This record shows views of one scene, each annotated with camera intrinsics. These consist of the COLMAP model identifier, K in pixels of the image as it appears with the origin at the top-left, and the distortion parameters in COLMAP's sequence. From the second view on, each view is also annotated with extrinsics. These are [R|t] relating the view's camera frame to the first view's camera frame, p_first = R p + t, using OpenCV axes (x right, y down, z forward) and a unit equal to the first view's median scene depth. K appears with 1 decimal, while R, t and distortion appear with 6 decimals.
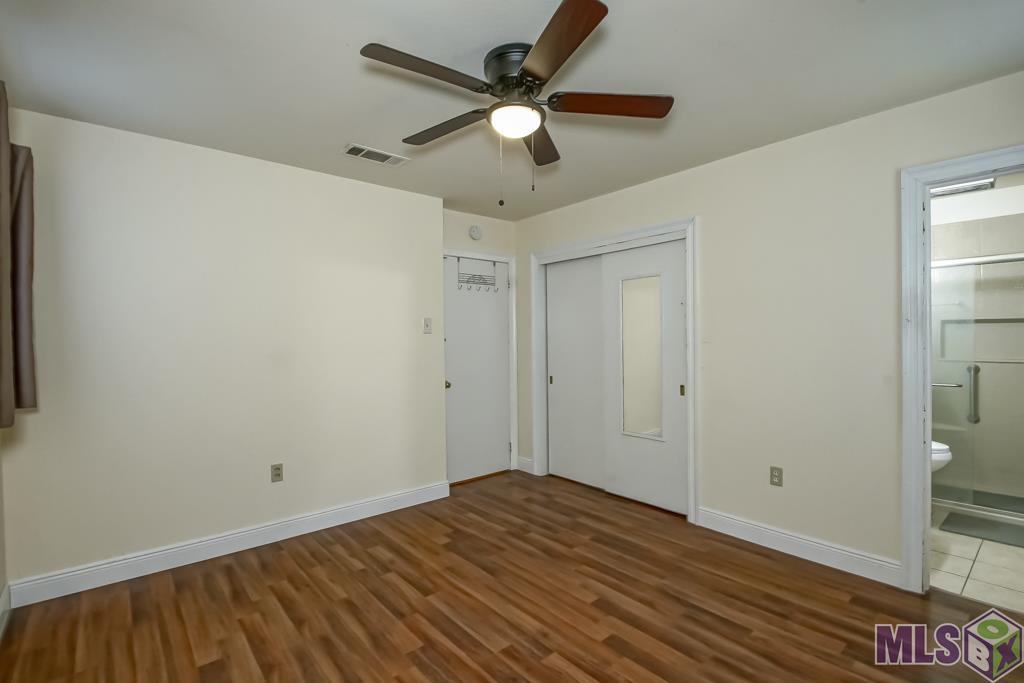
lens RADIAL K [[458.4, 0, 513.9], [0, 458.4, 338.5], [0, 0, 1]] dist [-0.015707, -0.002647]
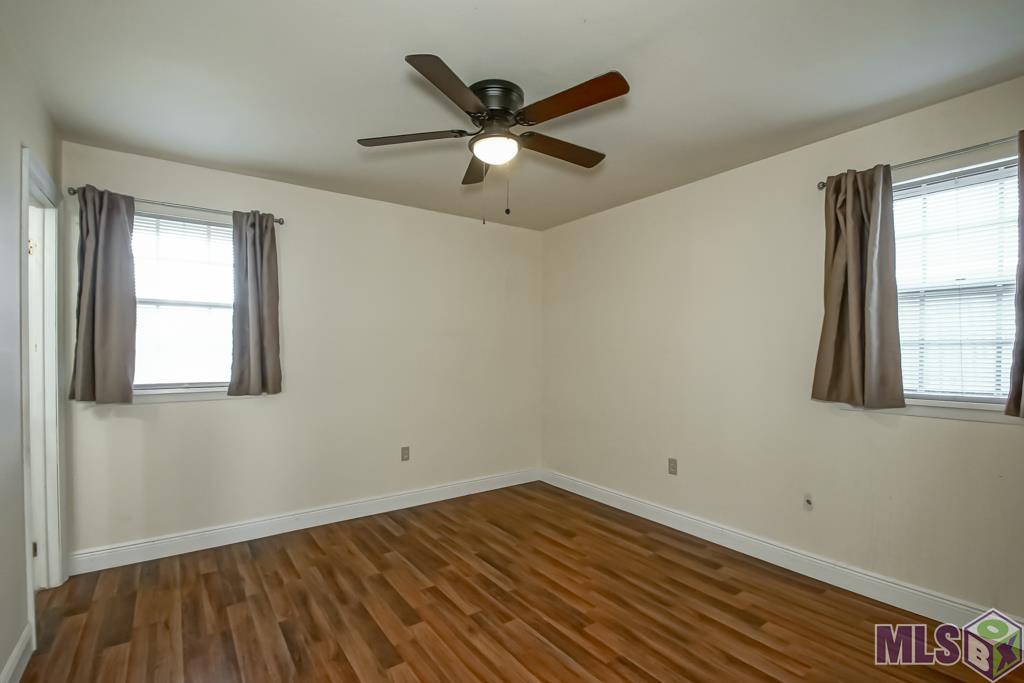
lens RADIAL K [[458.4, 0, 511.8], [0, 458.4, 346.8], [0, 0, 1]] dist [-0.015707, -0.002647]
pose [[-0.996322, 0.011493, 0.084917, -0.122105], [0.011481, 0.999934, -0.000630, -0.002933], [-0.084919, 0.000348, -0.996388, 2.004967]]
